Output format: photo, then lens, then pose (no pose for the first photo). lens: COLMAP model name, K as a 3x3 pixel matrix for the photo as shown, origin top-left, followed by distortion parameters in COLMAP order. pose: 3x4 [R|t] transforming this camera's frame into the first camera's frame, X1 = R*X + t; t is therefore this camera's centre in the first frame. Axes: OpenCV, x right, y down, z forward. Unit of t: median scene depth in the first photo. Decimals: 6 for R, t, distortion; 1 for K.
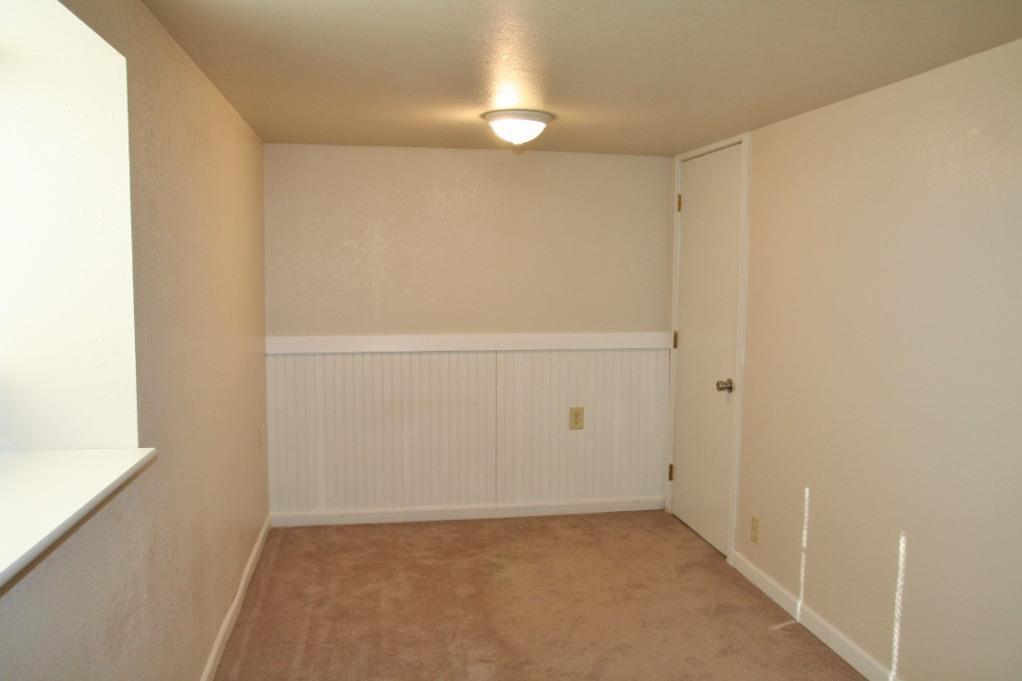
lens RADIAL K [[803.4, 0, 511.0], [0, 803.4, 340.5], [0, 0, 1]] dist [-0.108949, 0.079932]
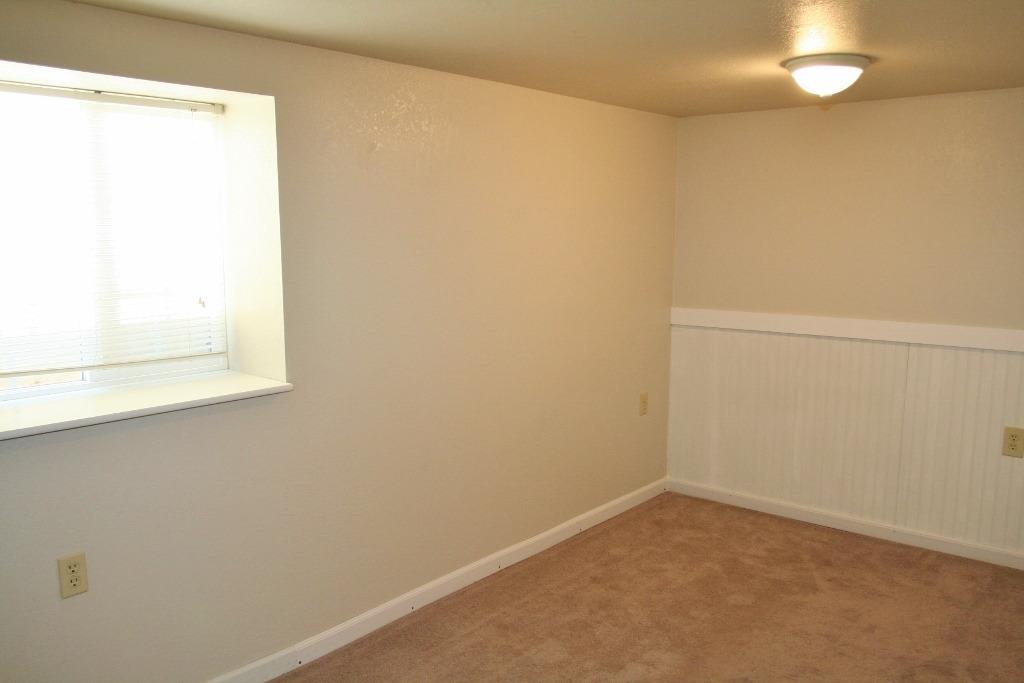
lens RADIAL K [[805.0, 0, 512.0], [0, 805.0, 341.5], [0, 0, 1]] dist [-0.108949, 0.079932]
pose [[0.636652, 0.096953, -0.765032, 0.374001], [-0.059616, 0.995284, 0.076521, -0.029110], [0.768843, -0.003109, 0.639430, 0.184371]]
